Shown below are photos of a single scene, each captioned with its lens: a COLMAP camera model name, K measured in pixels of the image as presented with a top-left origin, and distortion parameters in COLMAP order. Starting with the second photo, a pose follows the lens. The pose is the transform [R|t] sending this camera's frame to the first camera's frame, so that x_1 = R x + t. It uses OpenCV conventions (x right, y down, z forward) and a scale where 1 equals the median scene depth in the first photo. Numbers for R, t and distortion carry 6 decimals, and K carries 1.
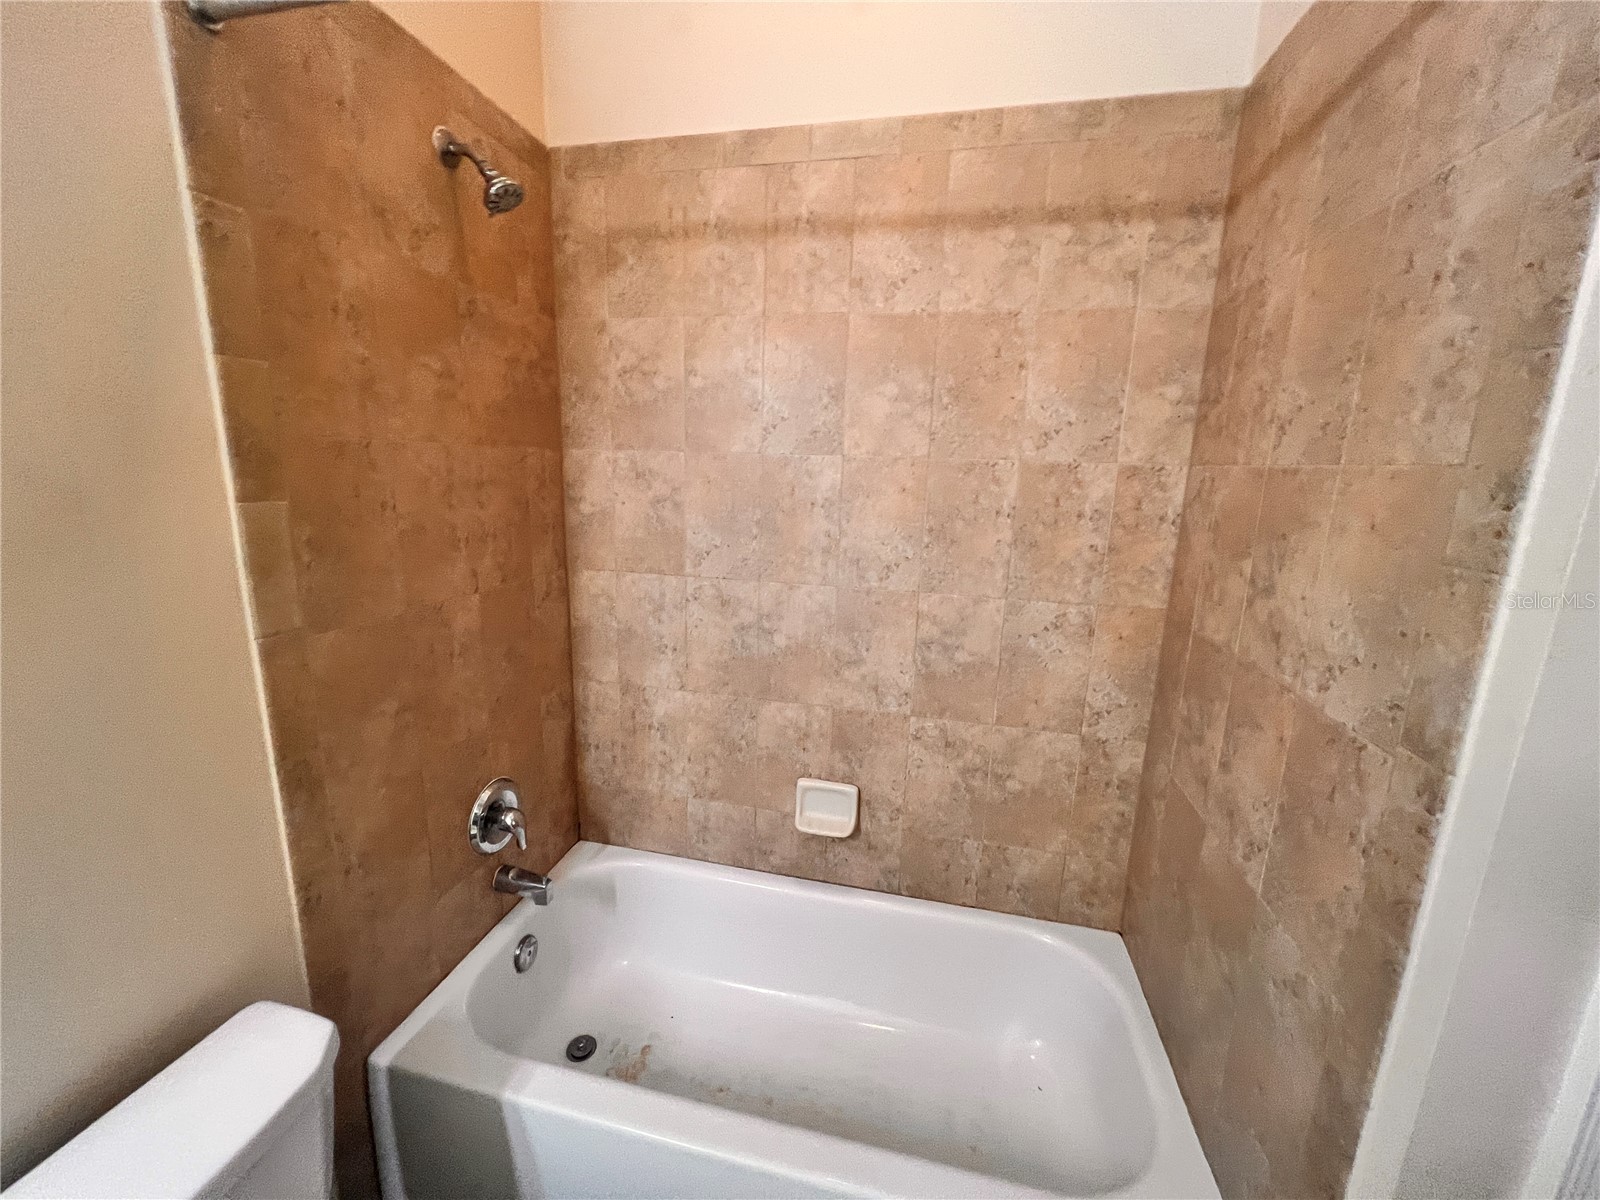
lens RADIAL K [[644.3, 0, 797.0], [0, 644.3, 599.9], [0, 0, 1]] dist [0.004622, -0.000204]
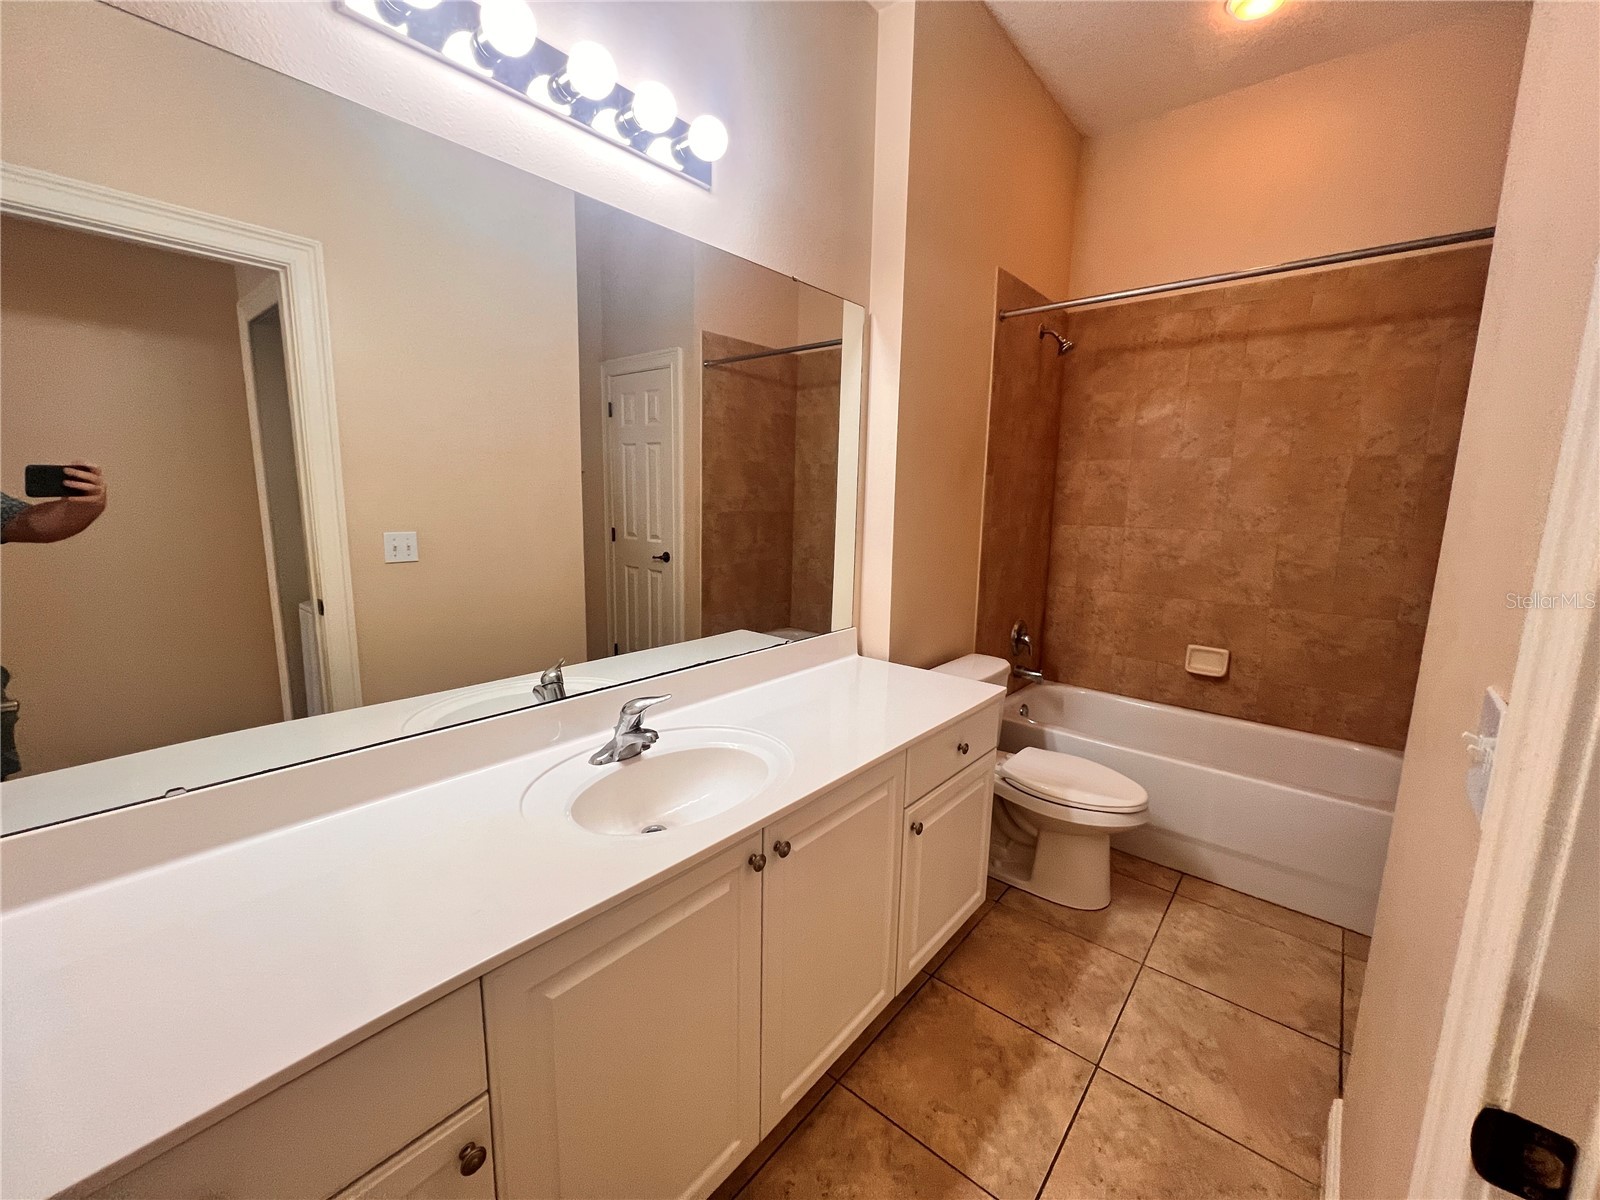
lens RADIAL K [[644.3, 0, 800.5], [0, 644.3, 596.9], [0, 0, 1]] dist [0.004622, -0.000204]
pose [[0.885605, 0.060527, -0.460478, -0.137169], [-0.087625, 0.995441, -0.037678, 0.325477], [0.456098, 0.073717, 0.886871, -1.081198]]
